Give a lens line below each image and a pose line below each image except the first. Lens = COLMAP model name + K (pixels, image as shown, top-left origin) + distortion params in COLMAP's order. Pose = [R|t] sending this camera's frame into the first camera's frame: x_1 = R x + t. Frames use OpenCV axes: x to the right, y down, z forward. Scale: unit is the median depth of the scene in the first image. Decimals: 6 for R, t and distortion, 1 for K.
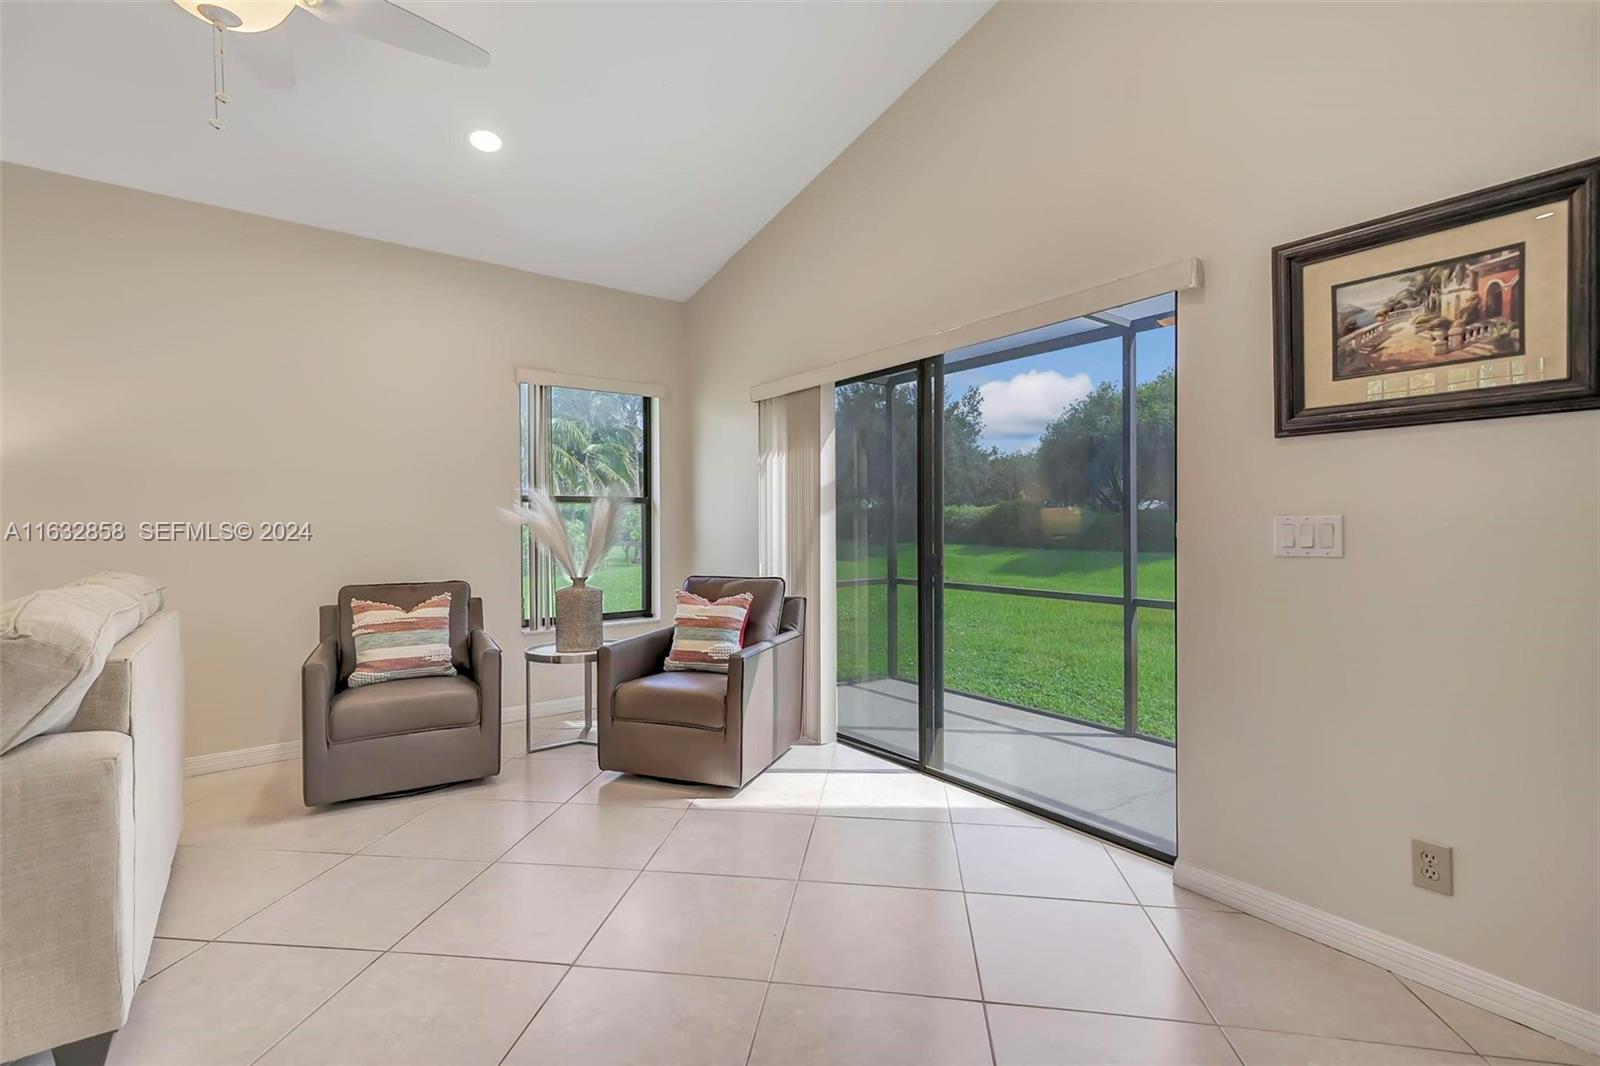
lens RADIAL K [[714.2, 0, 806.9], [0, 714.2, 526.9], [0, 0, 1]] dist [0.017849, 0.000571]
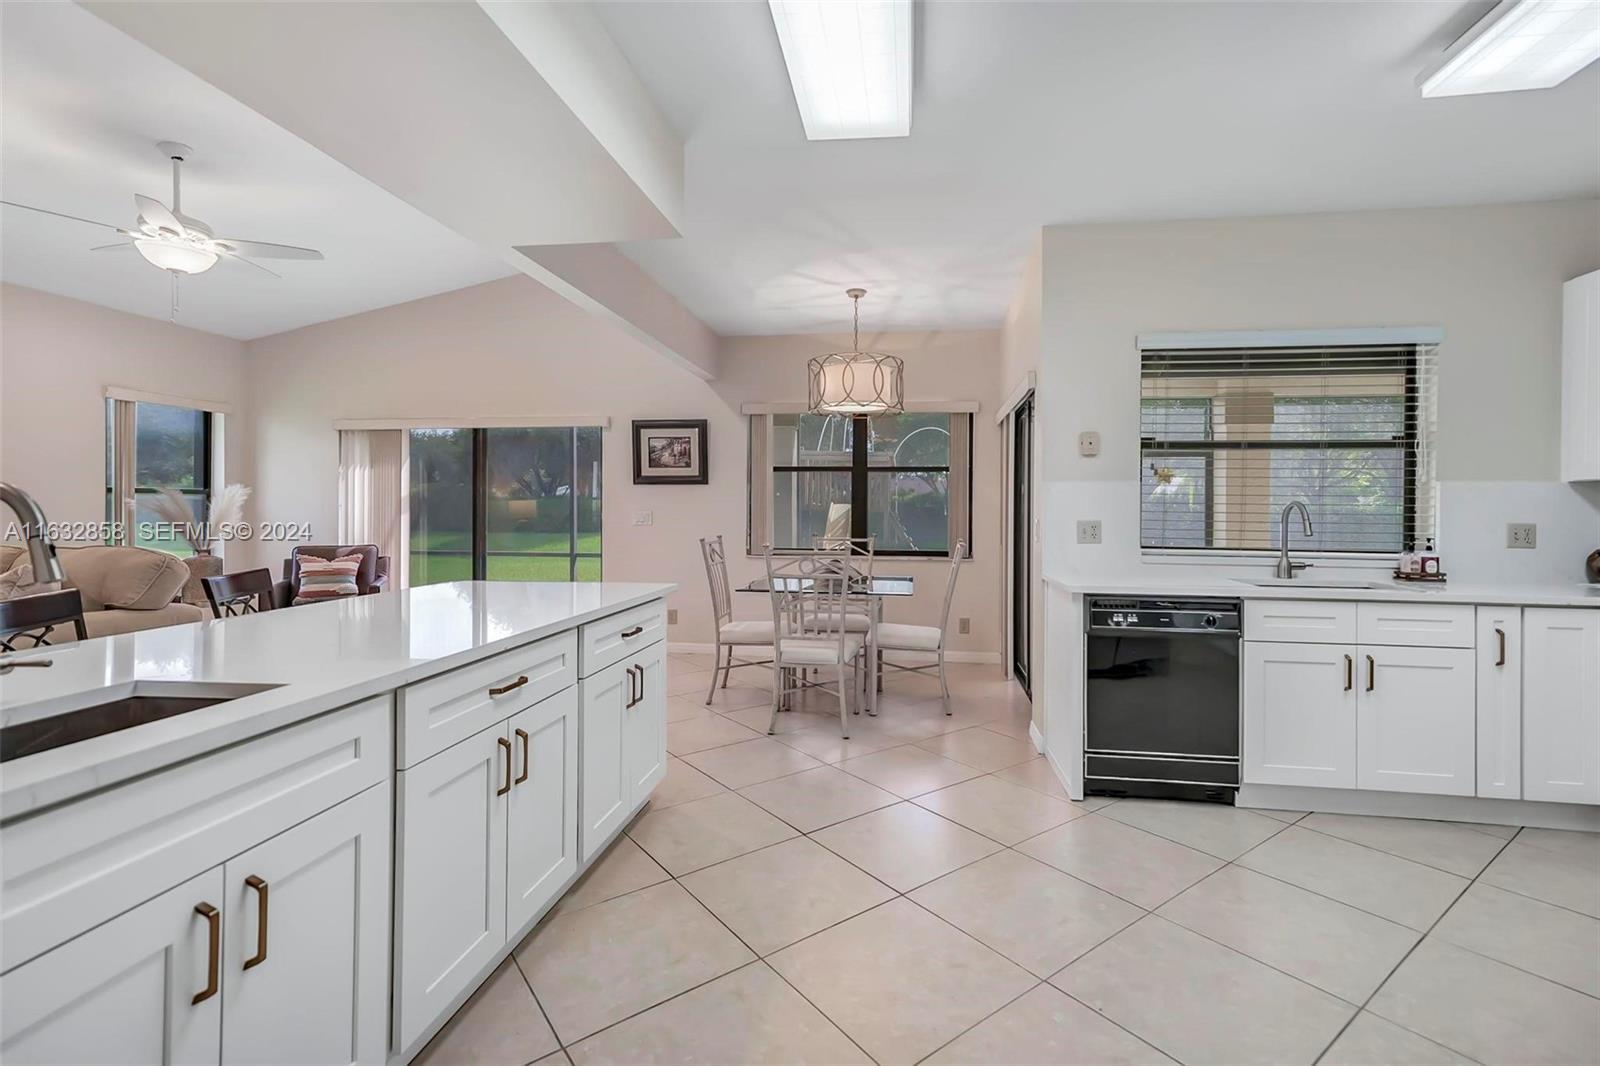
lens RADIAL K [[734.3, 0, 825.7], [0, 734.3, 509.4], [0, 0, 1]] dist [0.038628, 0.000369]
pose [[0.705183, 0.005134, 0.709006, -0.933835], [-0.002490, 0.999986, -0.004765, -0.009150], [-0.709021, 0.001594, 0.705186, -1.690831]]
